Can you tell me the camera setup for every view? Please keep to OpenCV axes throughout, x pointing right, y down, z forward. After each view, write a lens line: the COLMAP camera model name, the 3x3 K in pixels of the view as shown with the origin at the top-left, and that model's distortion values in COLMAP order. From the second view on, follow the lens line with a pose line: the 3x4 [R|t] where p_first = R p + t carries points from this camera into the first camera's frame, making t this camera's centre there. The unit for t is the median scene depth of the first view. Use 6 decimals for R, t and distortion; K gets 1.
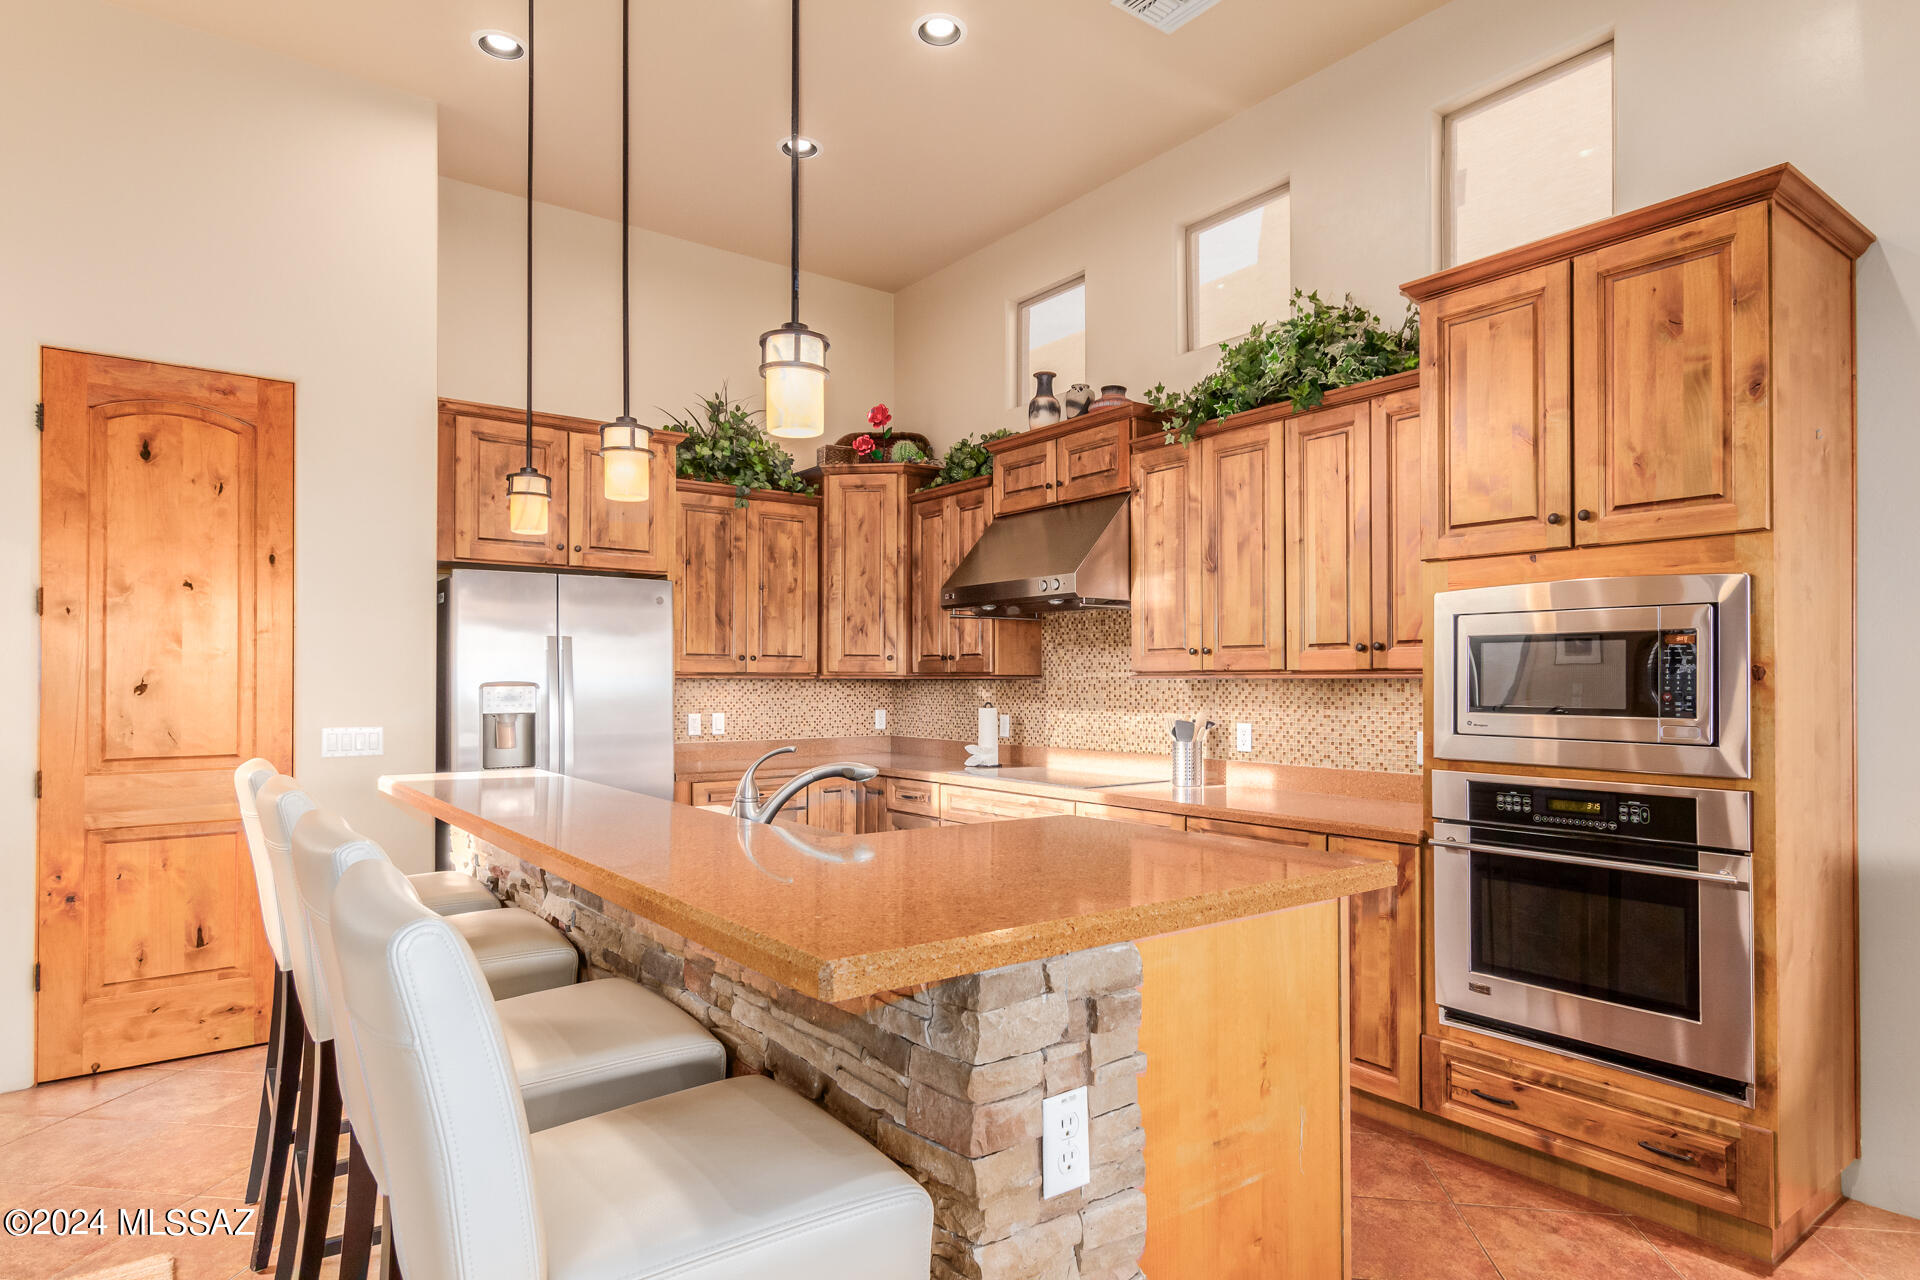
lens RADIAL K [[1073.2, 0, 959.6], [0, 1073.2, 671.9], [0, 0, 1]] dist [0.005490, 0.000290]
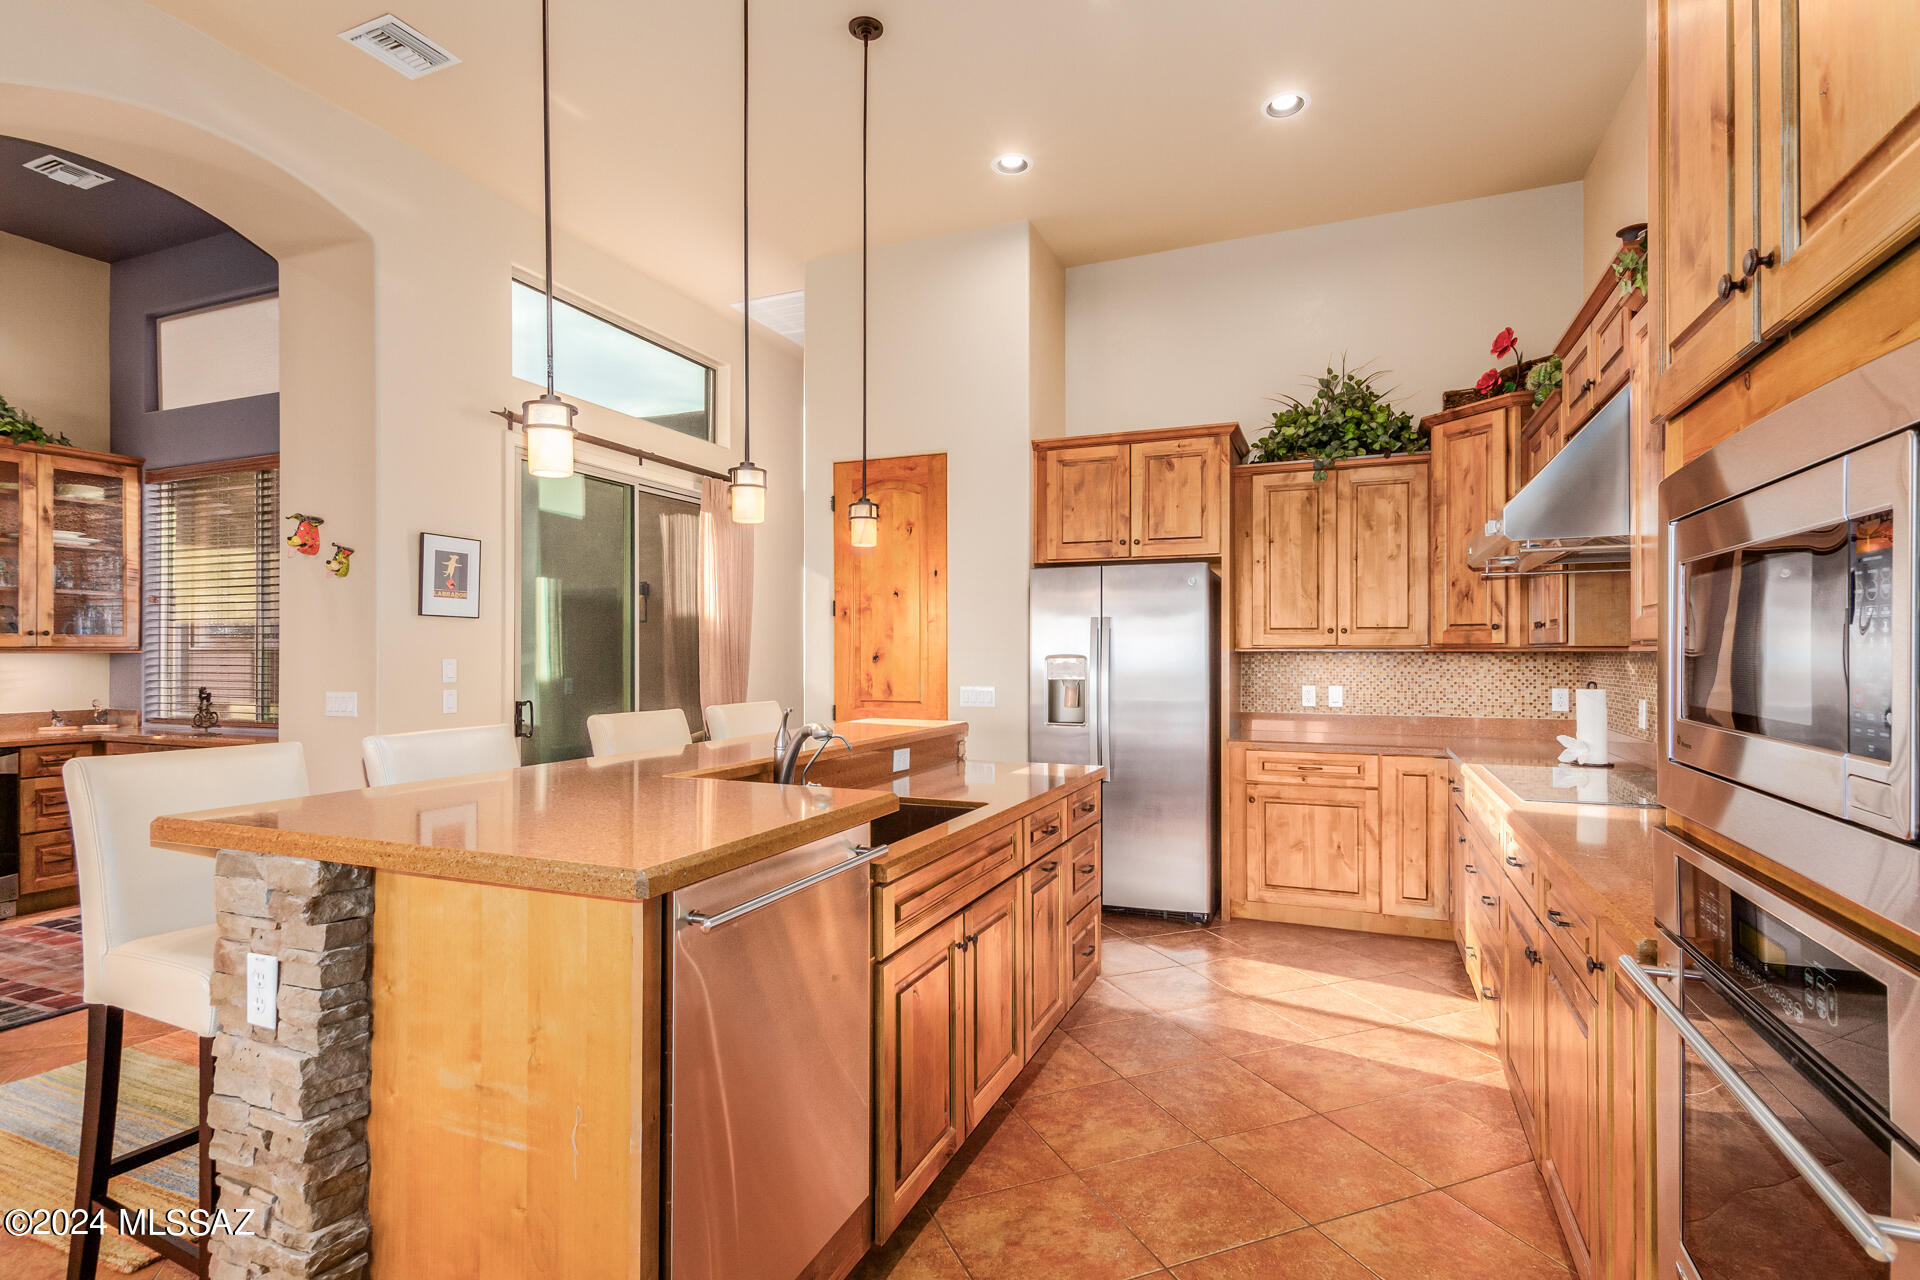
lens RADIAL K [[924.2, 0, 962.4], [0, 924.2, 657.8], [0, 0, 1]] dist [0.003459, -0.000322]
pose [[0.507545, 0.004814, -0.861612, 0.370465], [0.006603, 0.999933, 0.009476, 0.001712], [0.861600, -0.010499, 0.507479, 0.276228]]
